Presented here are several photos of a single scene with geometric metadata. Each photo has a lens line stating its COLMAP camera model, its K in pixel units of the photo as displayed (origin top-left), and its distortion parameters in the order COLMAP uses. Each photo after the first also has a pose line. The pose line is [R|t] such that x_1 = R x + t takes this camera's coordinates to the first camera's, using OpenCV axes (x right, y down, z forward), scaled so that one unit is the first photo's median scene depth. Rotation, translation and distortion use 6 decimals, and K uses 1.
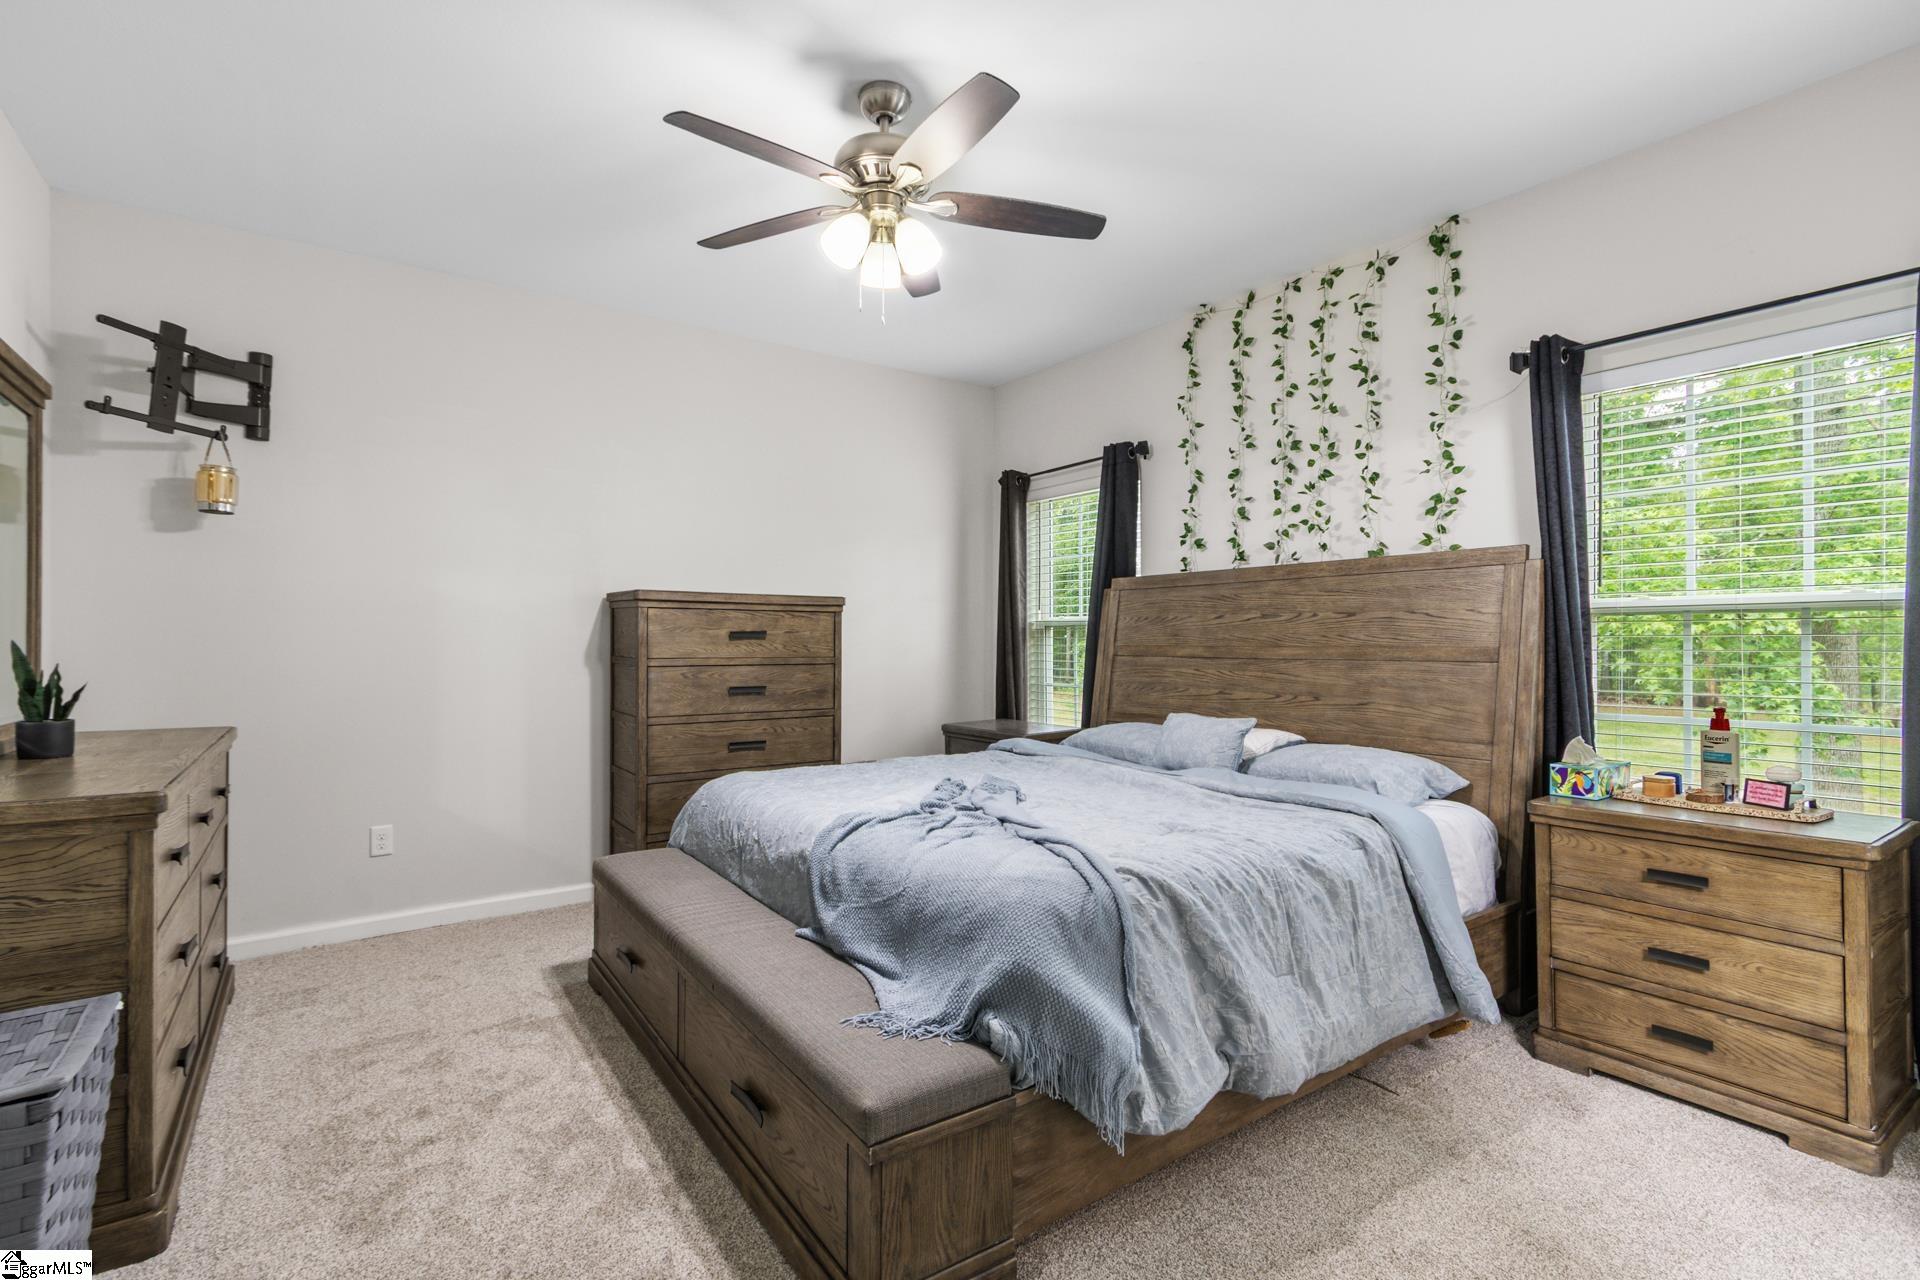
lens RADIAL K [[880.8, 0, 949.2], [0, 880.8, 641.1], [0, 0, 1]] dist [0.005404, -0.001943]
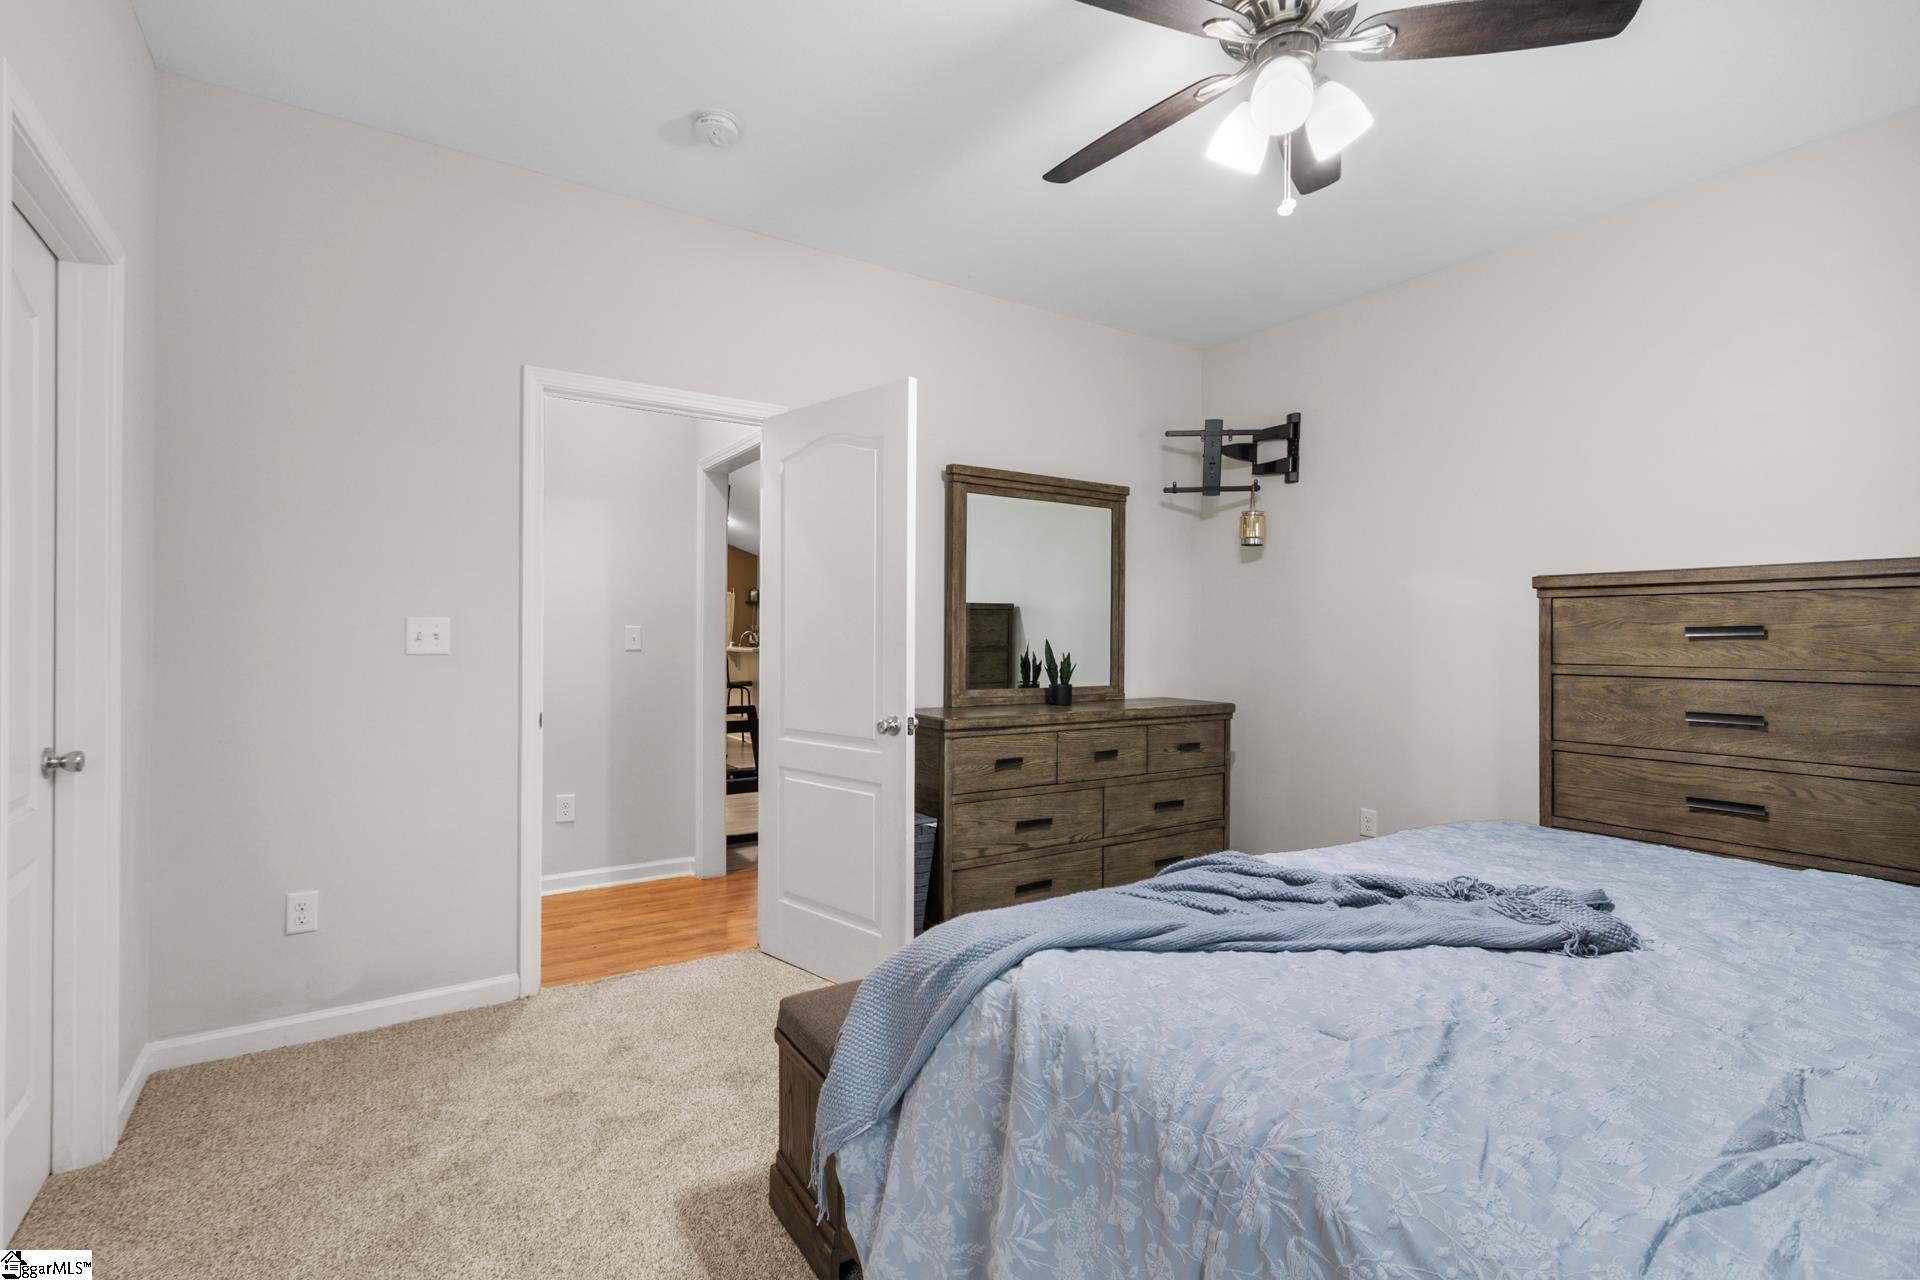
lens RADIAL K [[880.8, 0, 950.0], [0, 880.8, 636.5], [0, 0, 1]] dist [0.005404, -0.001943]
pose [[-0.041363, -0.004059, -0.999136, 0.509056], [-0.004806, 0.999981, -0.003863, 0.001557], [0.999133, 0.004642, -0.041381, 0.561950]]
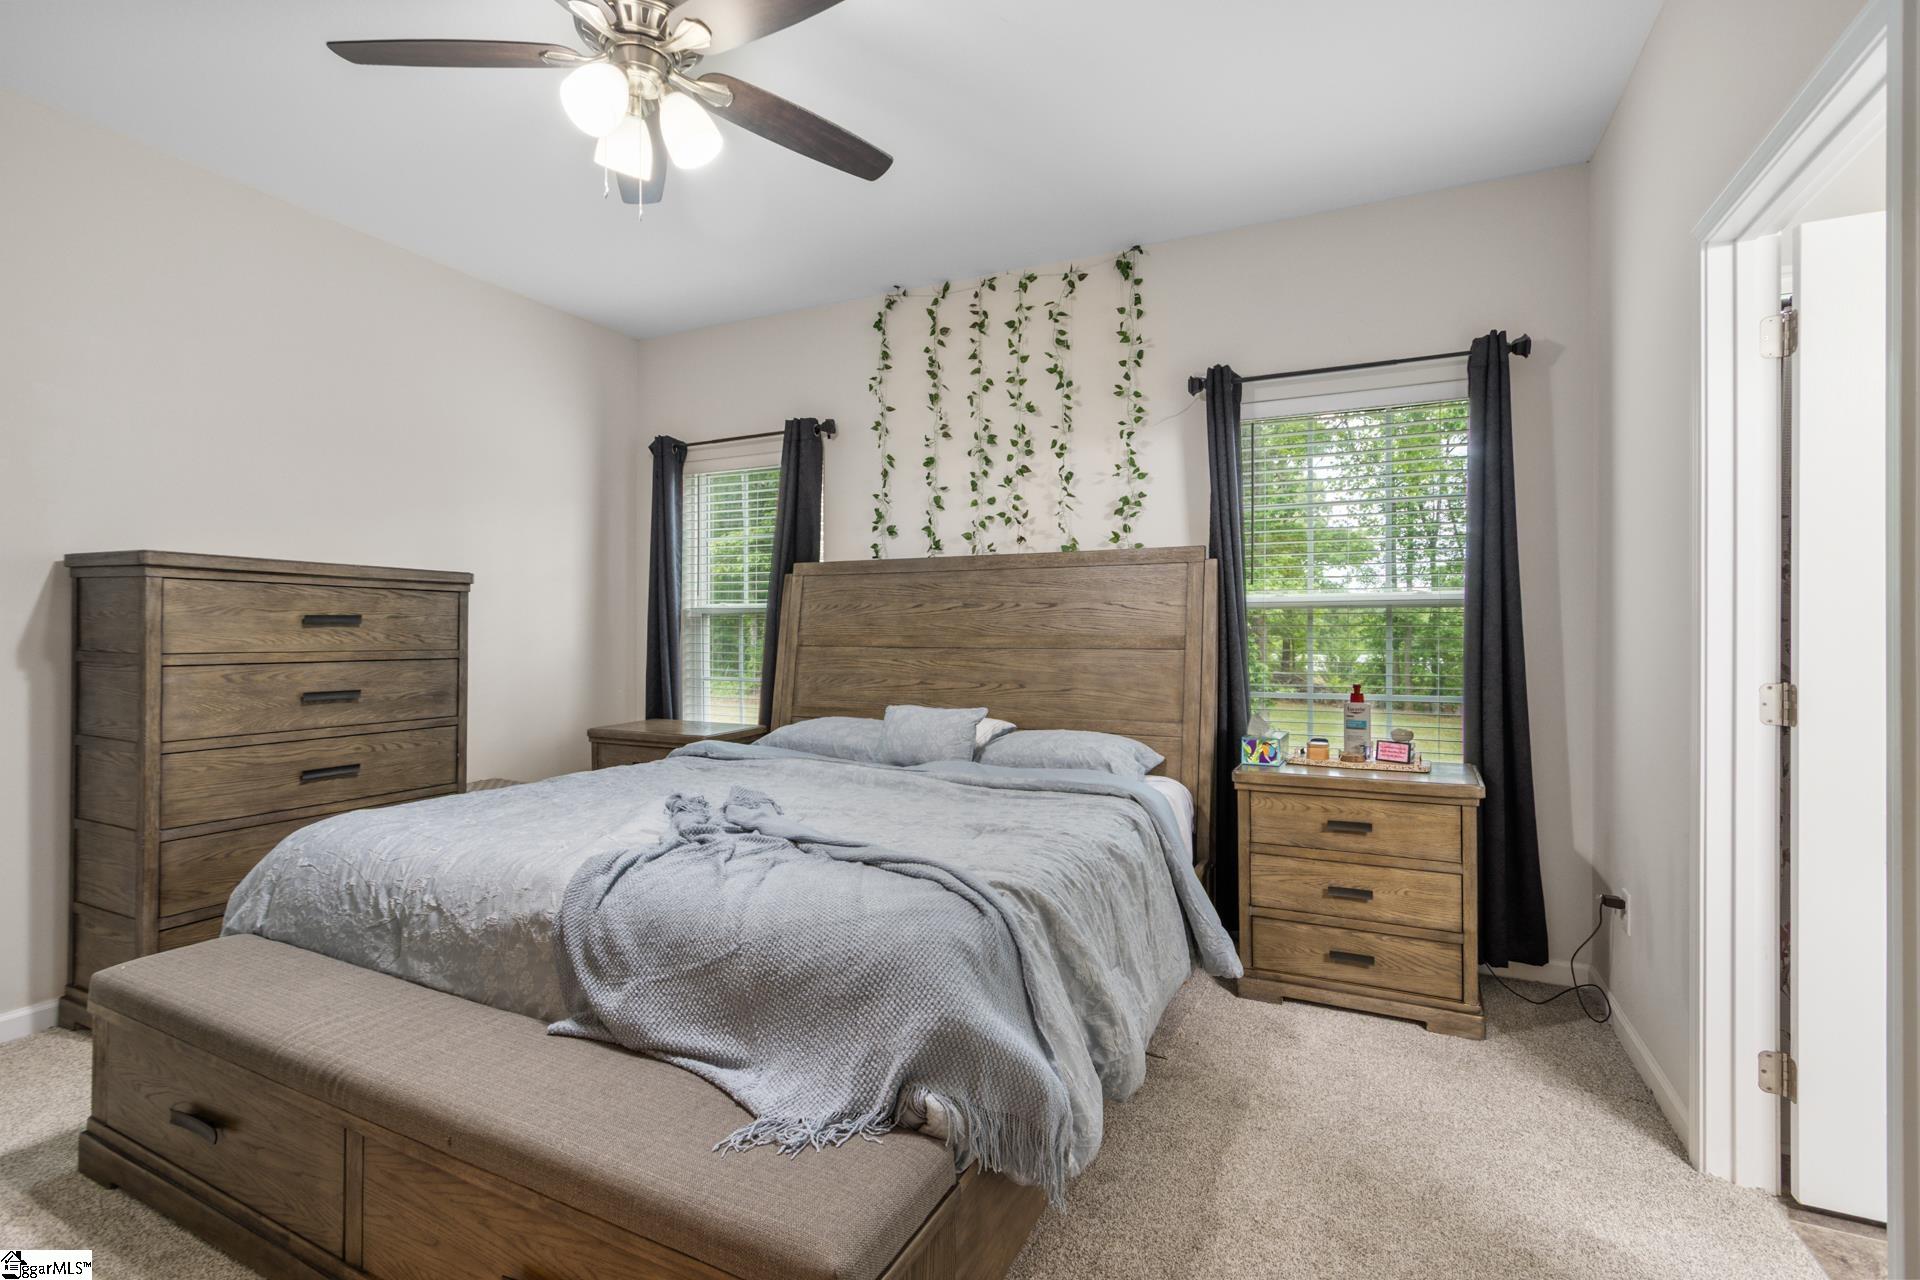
lens RADIAL K [[880.8, 0, 954.1], [0, 880.8, 632.1], [0, 0, 1]] dist [0.005404, -0.001943]
pose [[0.876032, 0.001799, 0.482249, -0.155675], [-0.001458, 0.999998, -0.001084, 0.003477], [-0.482250, 0.000246, 0.876034, 0.138520]]
